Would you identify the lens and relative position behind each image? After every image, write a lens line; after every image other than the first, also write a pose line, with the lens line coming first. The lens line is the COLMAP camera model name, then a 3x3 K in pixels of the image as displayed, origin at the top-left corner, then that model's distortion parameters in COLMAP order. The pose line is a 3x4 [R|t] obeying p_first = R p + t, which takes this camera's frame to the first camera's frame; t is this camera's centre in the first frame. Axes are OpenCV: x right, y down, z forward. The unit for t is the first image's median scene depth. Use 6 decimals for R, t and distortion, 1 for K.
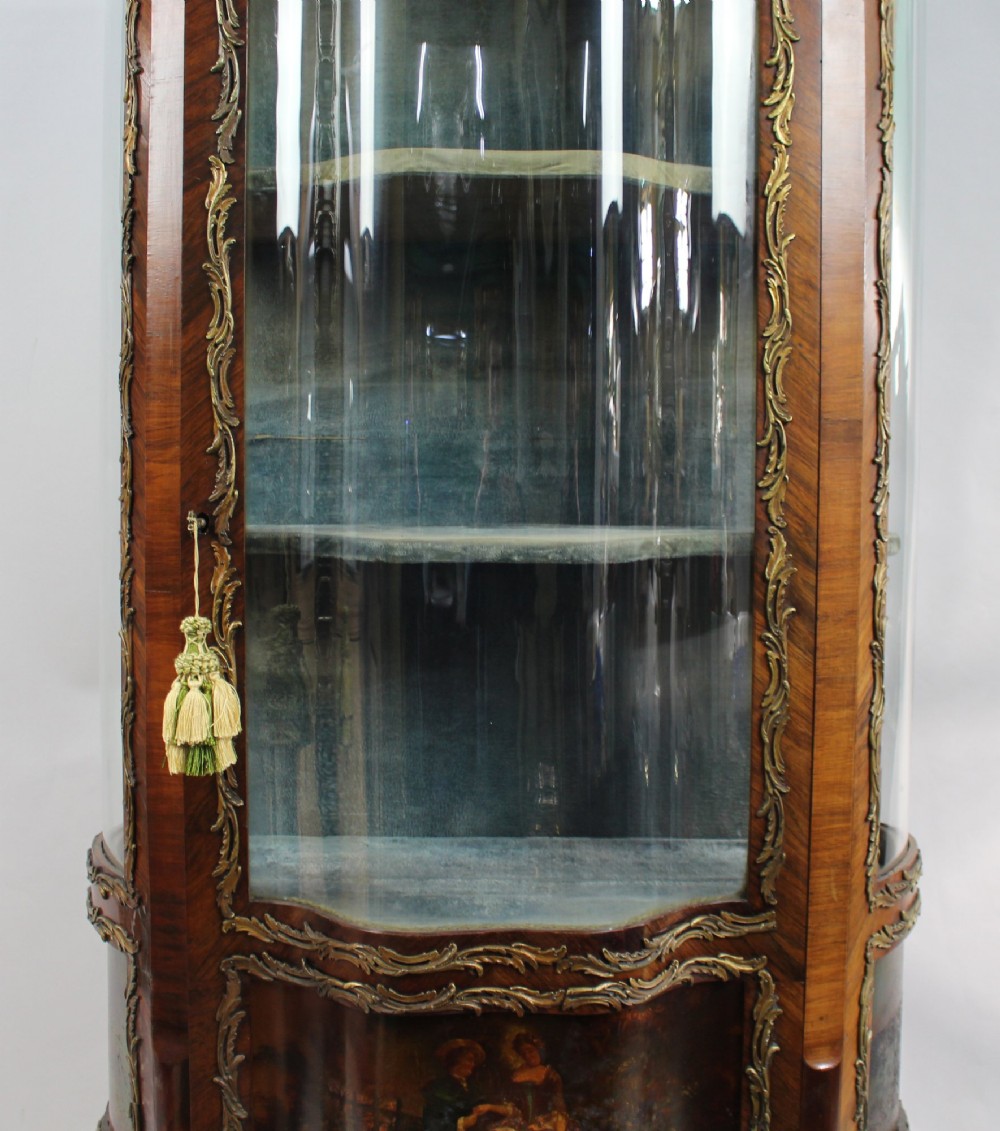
lens RADIAL K [[1549.3, 0, 568.2], [0, 1549.3, 577.0], [0, 0, 1]] dist [-0.107595, 0.000000]
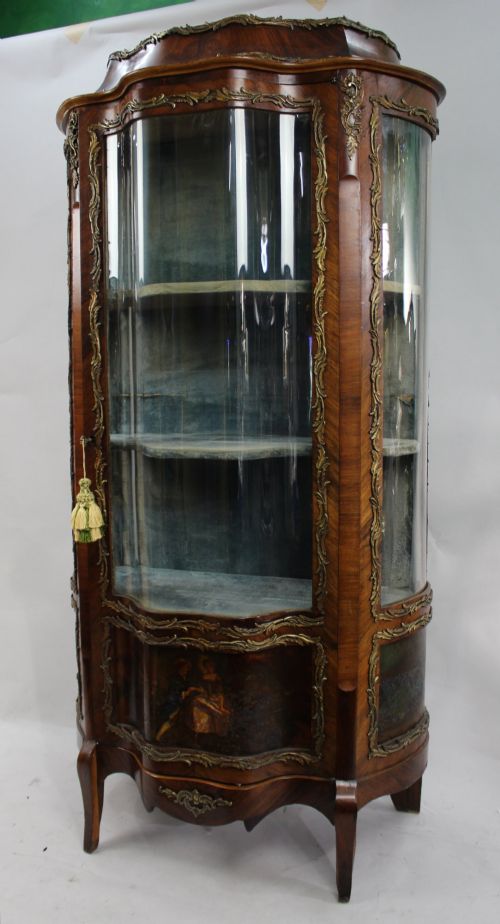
lens RADIAL K [[859.5, 0, 246.2], [0, 859.5, 464.0], [0, 0, 1]] dist [-0.100548, 0.000000]
pose [[0.937921, 0.023509, -0.346051, 0.458384], [-0.007418, 0.998832, 0.047752, -0.062390], [0.346770, -0.042221, 0.937000, -0.189673]]
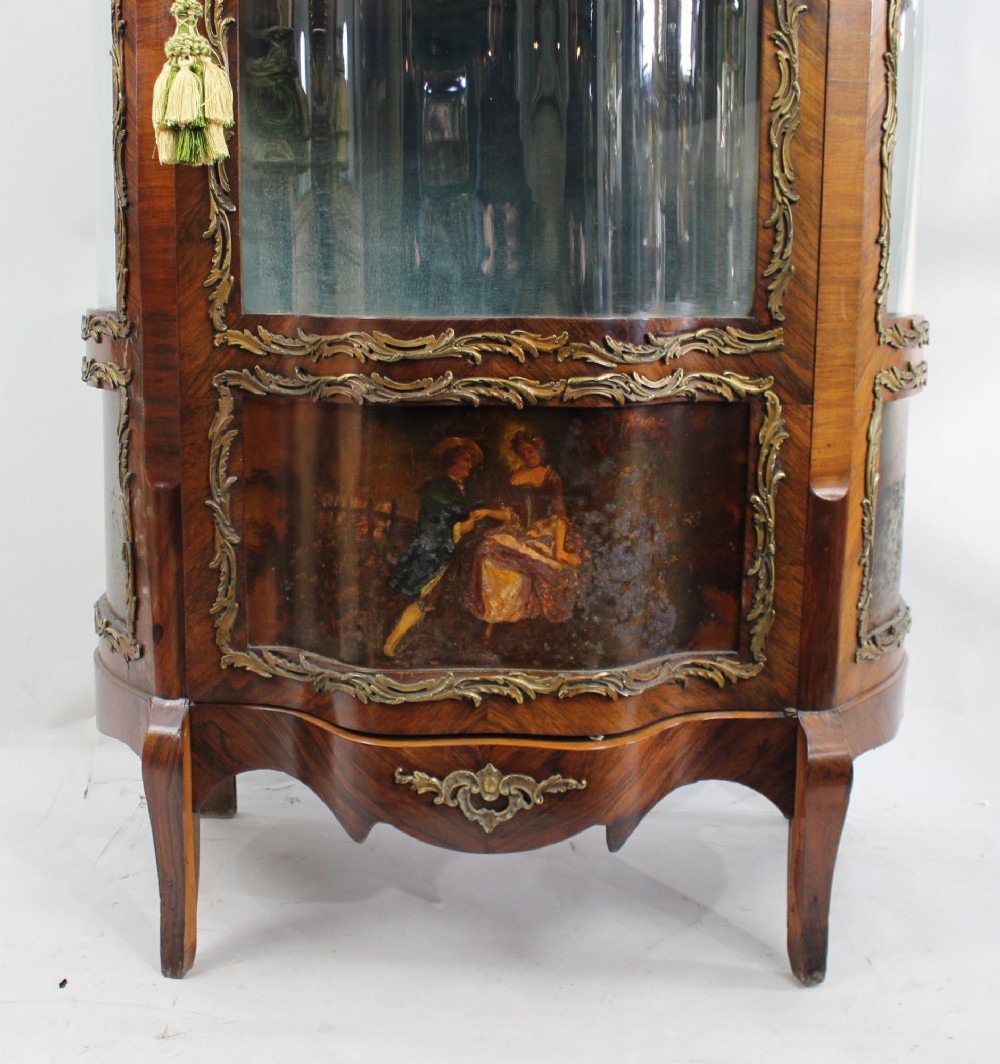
lens RADIAL K [[1413.0, 0, 504.4], [0, 1413.0, 560.3], [0, 0, 1]] dist [-0.123859, 0.000000]
pose [[0.999358, 0.008311, -0.034856, -0.008613], [-0.004453, 0.993995, 0.109333, 0.270464], [0.035555, -0.109108, 0.993394, 0.104129]]
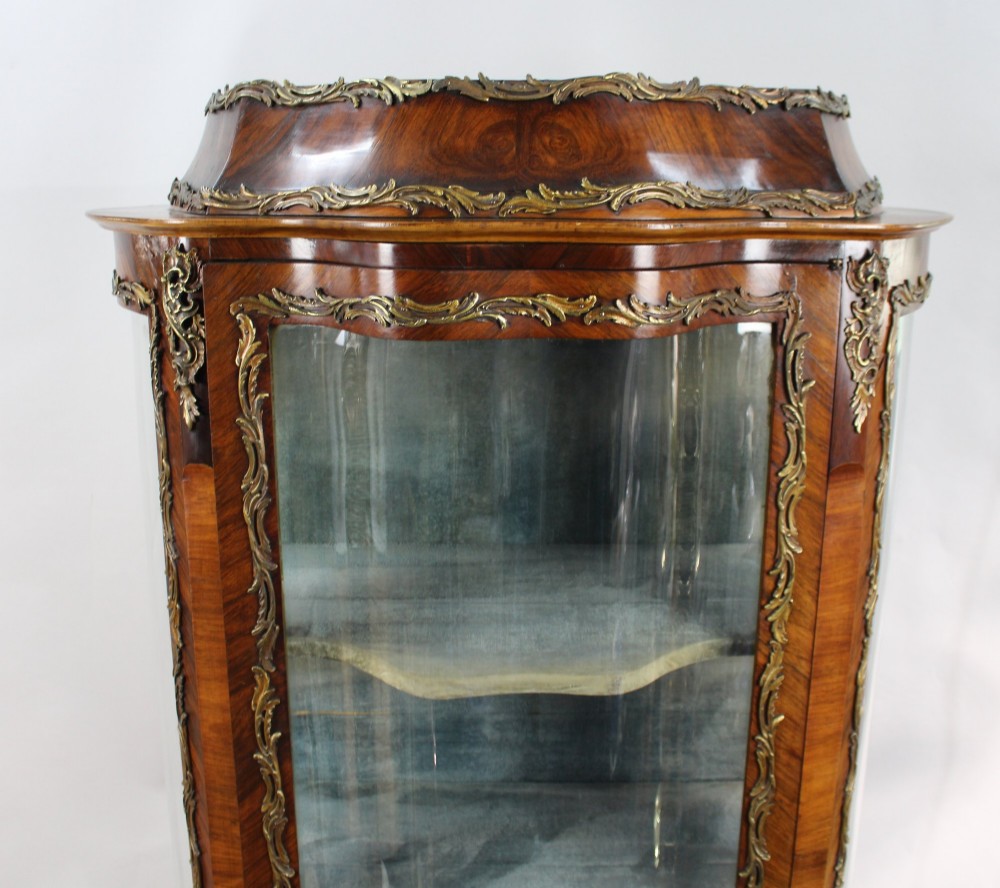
lens RADIAL K [[1129.6, 0, 529.5], [0, 1129.6, 483.1], [0, 0, 1]] dist [-0.116517, 0.000000]
pose [[0.999677, -0.005430, 0.024830, -0.055746], [0.000103, 0.977767, 0.209694, -0.549041], [-0.025416, -0.209623, 0.977452, 0.241564]]
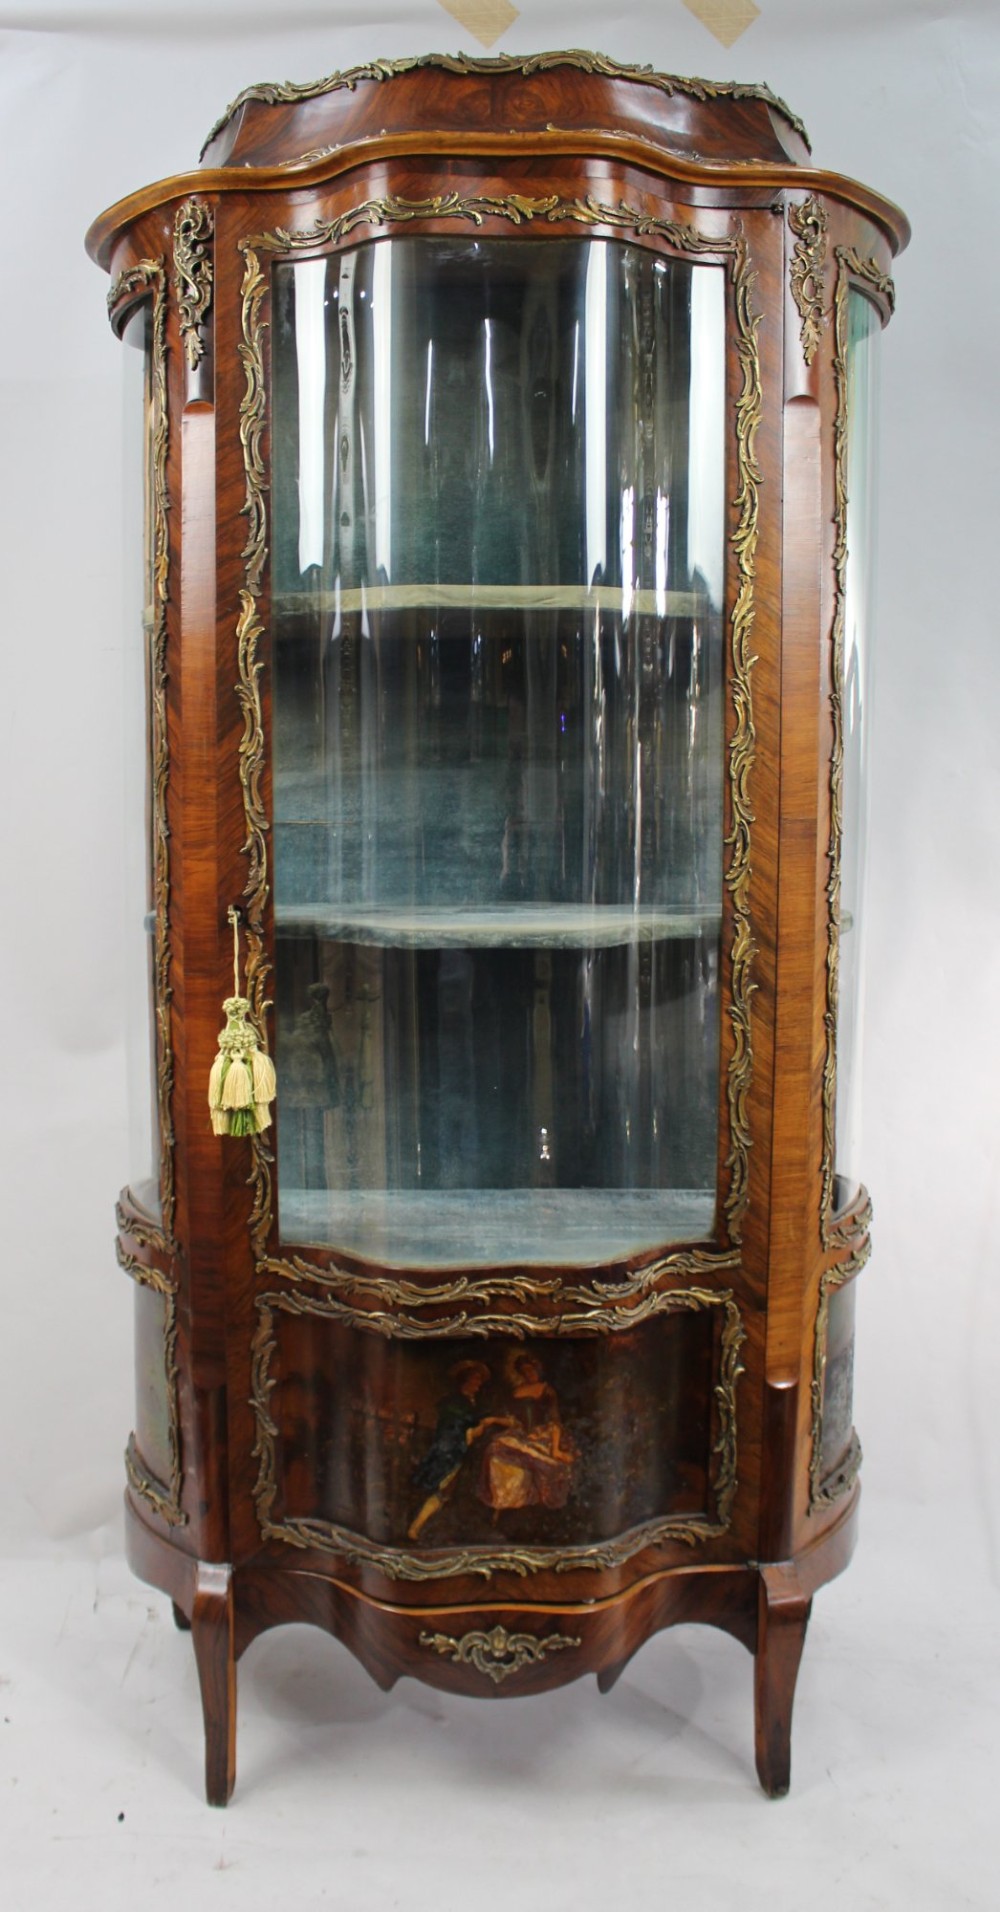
lens RADIAL K [[1823.5, 0, 490.0], [0, 1823.5, 1007.1], [0, 0, 1]] dist [-0.105460, 0.000000]
pose [[0.999975, -0.007012, 0.000969, -0.052078], [0.006941, 0.998179, 0.059925, -0.045348], [-0.001388, -0.059916, 0.998202, -0.339821]]
